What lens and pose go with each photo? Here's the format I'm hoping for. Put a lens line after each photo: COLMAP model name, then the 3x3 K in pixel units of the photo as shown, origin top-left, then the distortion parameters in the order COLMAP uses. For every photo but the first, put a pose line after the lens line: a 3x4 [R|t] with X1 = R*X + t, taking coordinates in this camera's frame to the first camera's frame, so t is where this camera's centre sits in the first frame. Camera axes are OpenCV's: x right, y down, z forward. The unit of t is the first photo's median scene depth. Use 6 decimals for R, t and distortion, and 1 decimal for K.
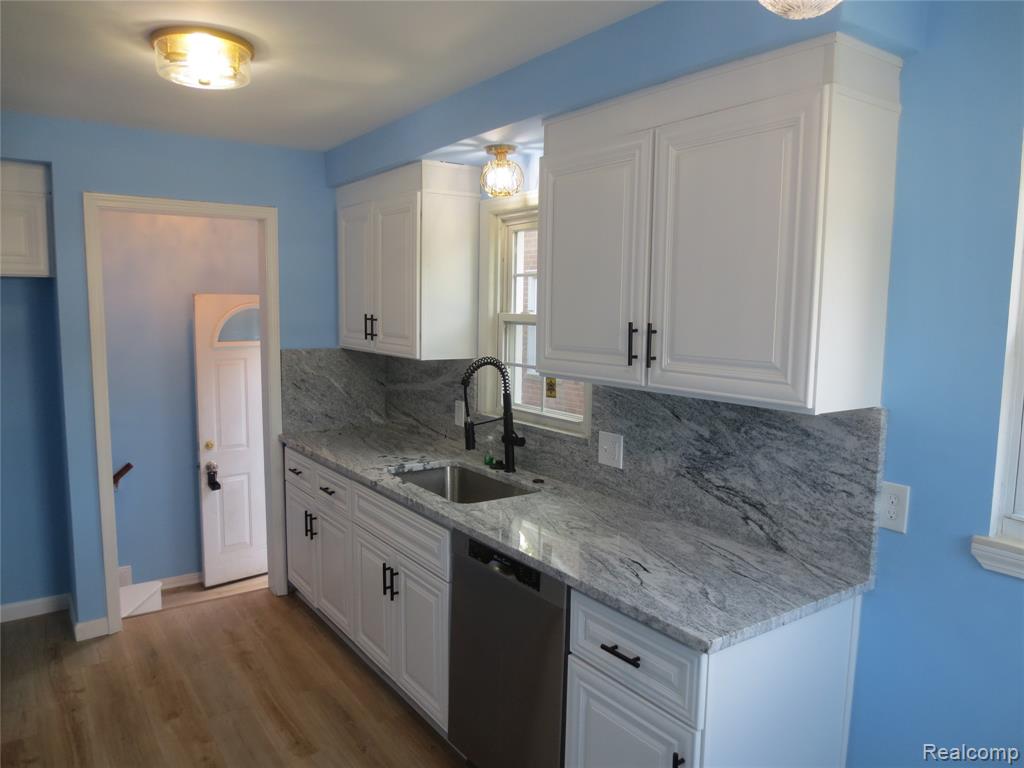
lens RADIAL K [[729.1, 0, 514.8], [0, 729.1, 367.2], [0, 0, 1]] dist [-0.027638, 0.007902]
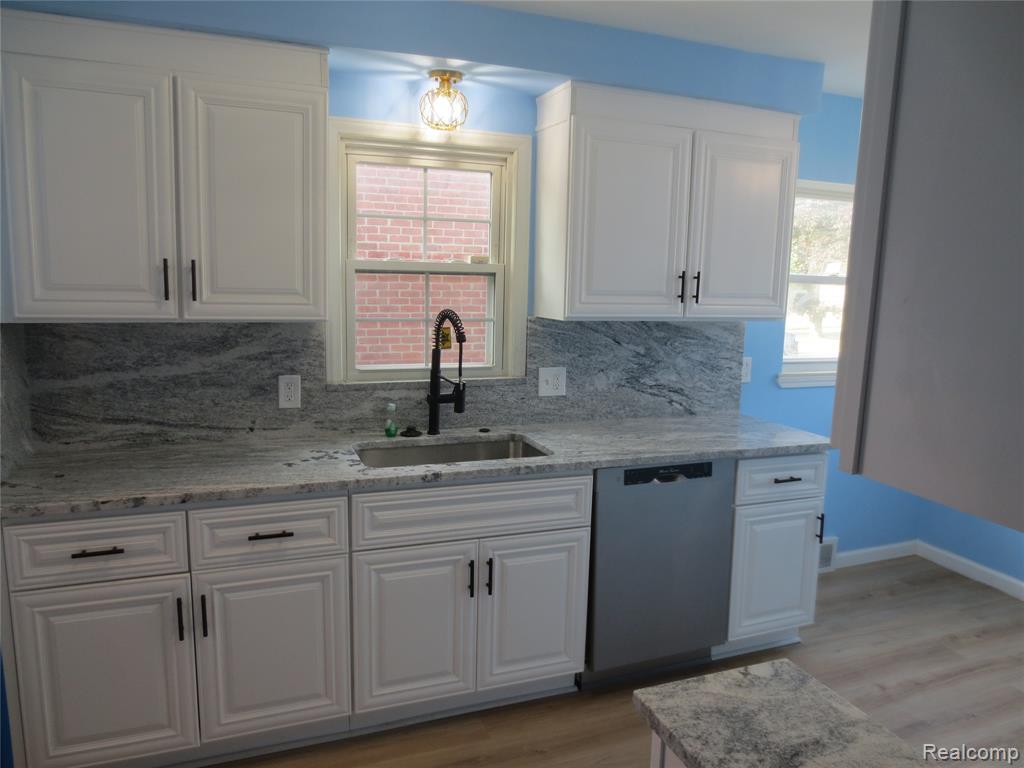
lens RADIAL K [[729.1, 0, 513.3], [0, 729.1, 377.7], [0, 0, 1]] dist [-0.027638, 0.007902]
pose [[0.247746, -0.145164, 0.957888, -1.126906], [0.060428, 0.989101, 0.134265, -0.059403], [-0.966939, 0.024620, 0.253818, 0.874473]]
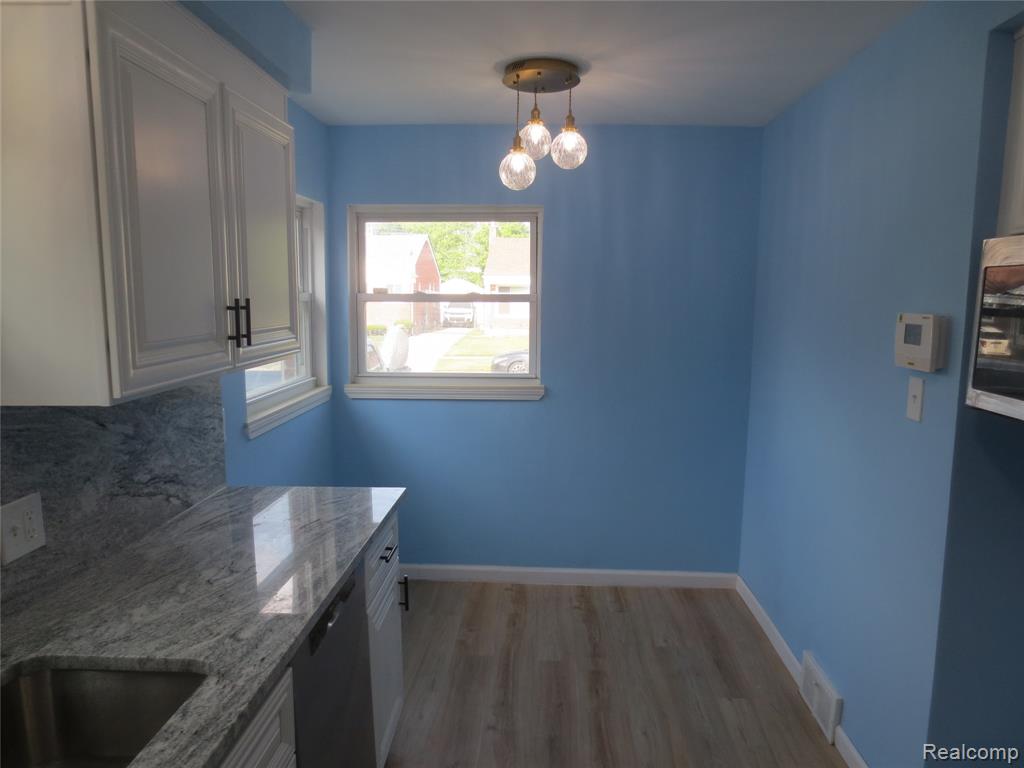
lens RADIAL K [[729.1, 0, 514.7], [0, 729.1, 382.5], [0, 0, 1]] dist [-0.027638, 0.007902]
pose [[-0.784623, -0.092897, 0.612974, -0.589559], [0.042336, 0.978374, 0.202464, -0.113050], [-0.618526, 0.184808, -0.763722, 1.339054]]
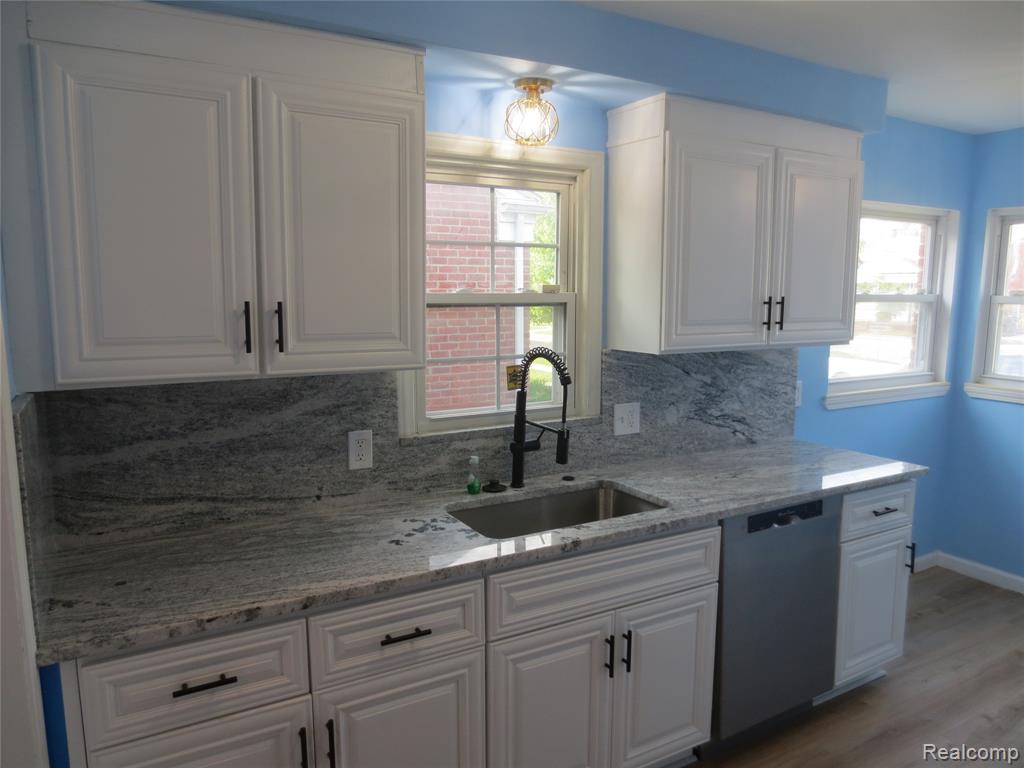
lens RADIAL K [[729.1, 0, 514.0], [0, 729.1, 378.5], [0, 0, 1]] dist [-0.027638, 0.007902]
pose [[0.094993, -0.137894, 0.985881, -1.049422], [0.082001, 0.988078, 0.130300, -0.110051], [-0.992095, 0.068466, 0.105168, 1.194928]]
